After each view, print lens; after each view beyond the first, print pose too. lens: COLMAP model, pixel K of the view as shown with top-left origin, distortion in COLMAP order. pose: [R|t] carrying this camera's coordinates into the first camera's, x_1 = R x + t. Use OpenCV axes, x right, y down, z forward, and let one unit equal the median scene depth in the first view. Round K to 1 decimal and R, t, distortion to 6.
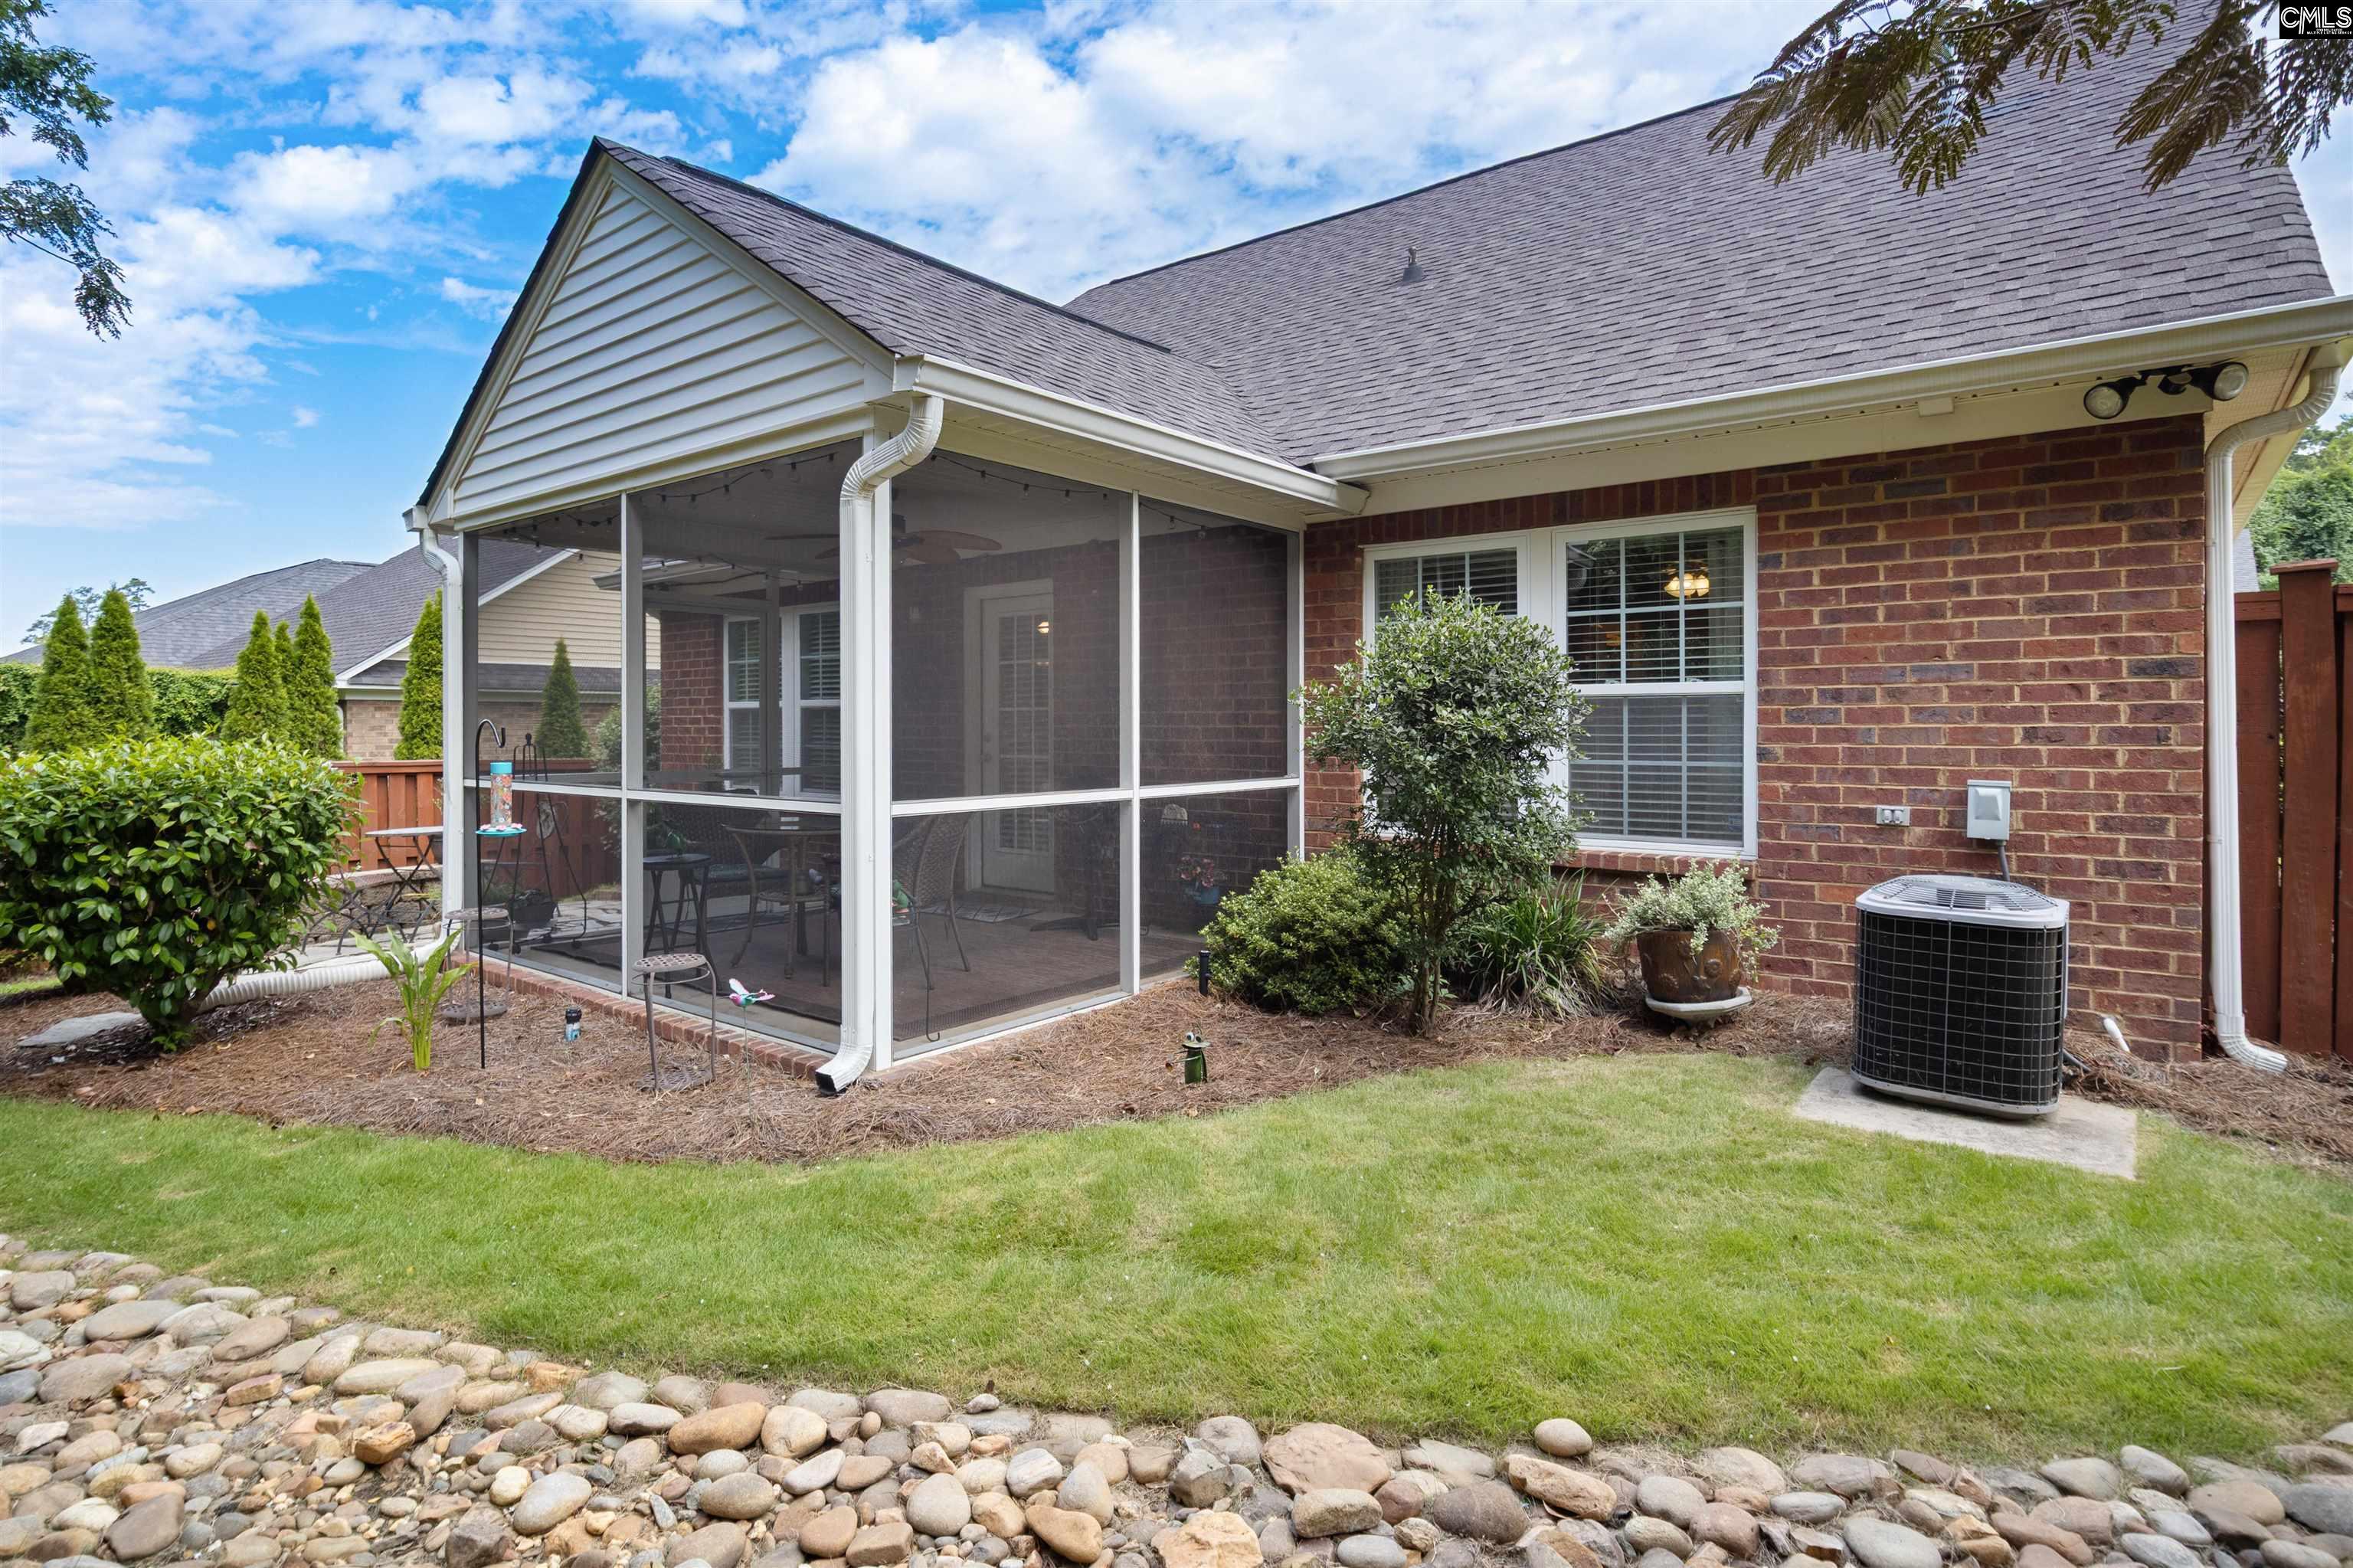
lens RADIAL K [[1197.3, 0, 1176.6], [0, 1197.3, 729.3], [0, 0, 1]] dist [-0.012850, -0.000112]
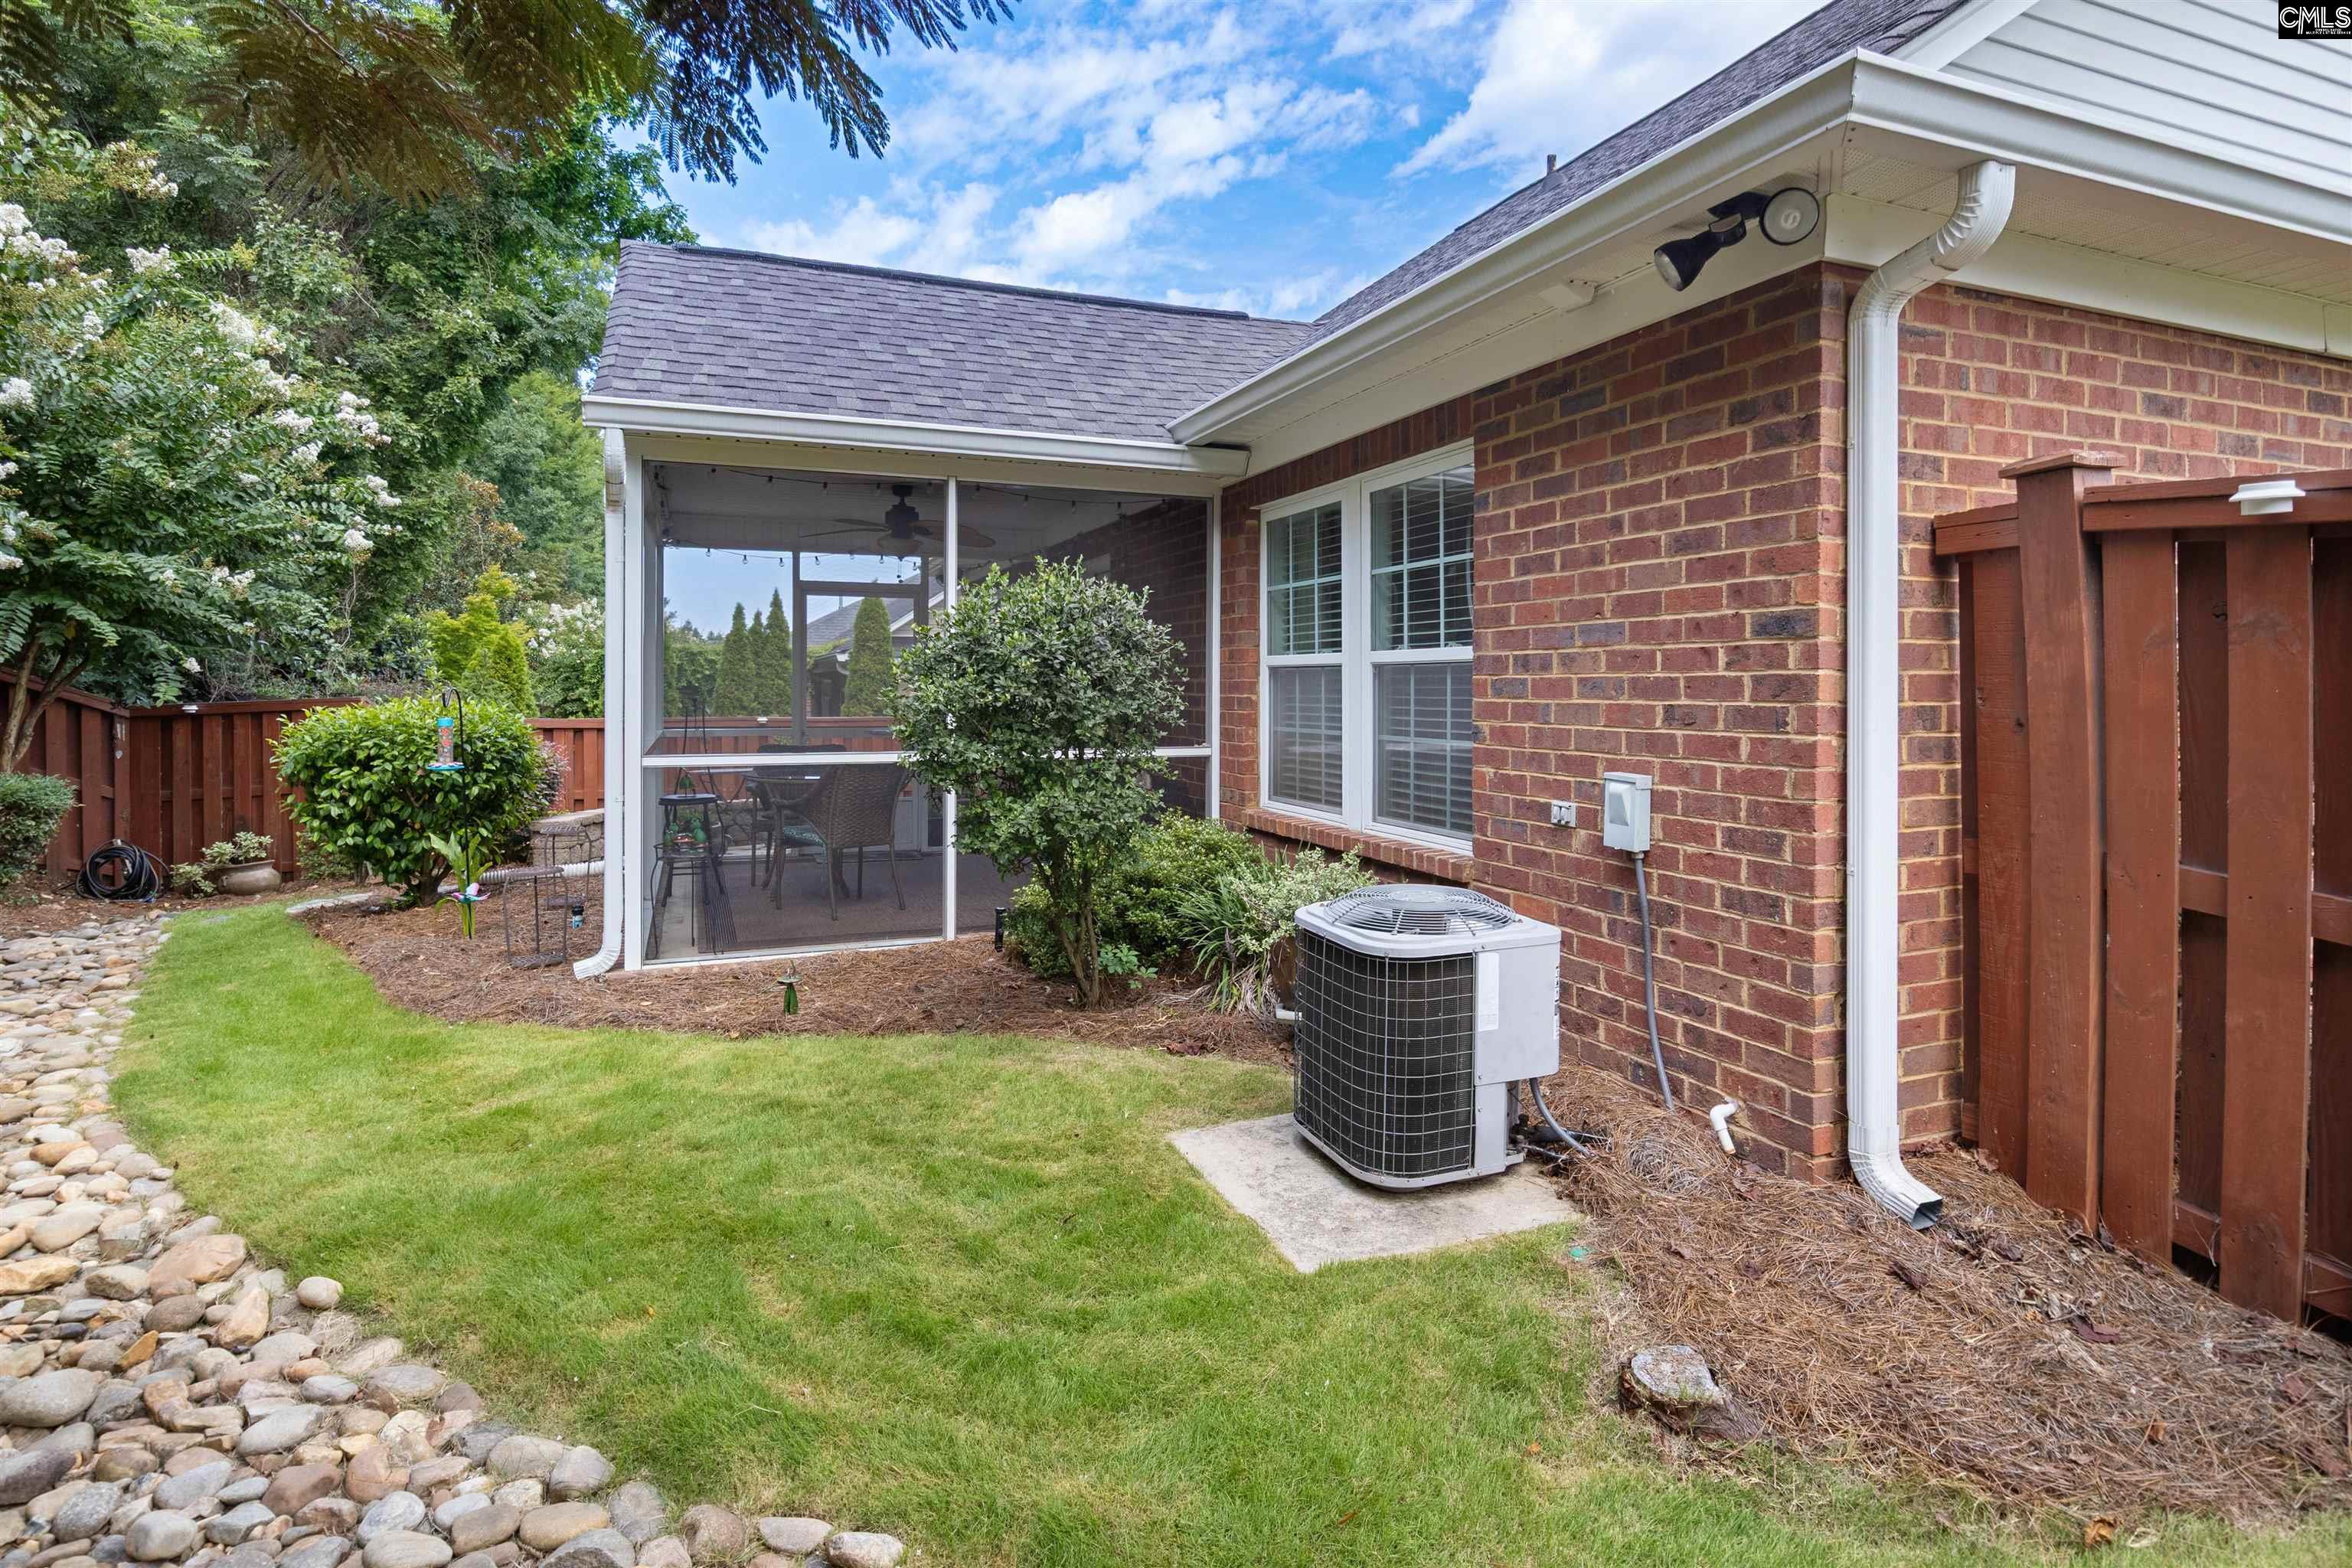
lens RADIAL K [[1225.3, 0, 1183.7], [0, 1225.3, 686.0], [0, 0, 1]] dist [-0.002930, -0.000265]
pose [[0.865642, 0.002563, -0.500657, 0.837945], [-0.003545, 0.999993, -0.001010, -0.012052], [0.500651, 0.002649, 0.865645, 0.170143]]
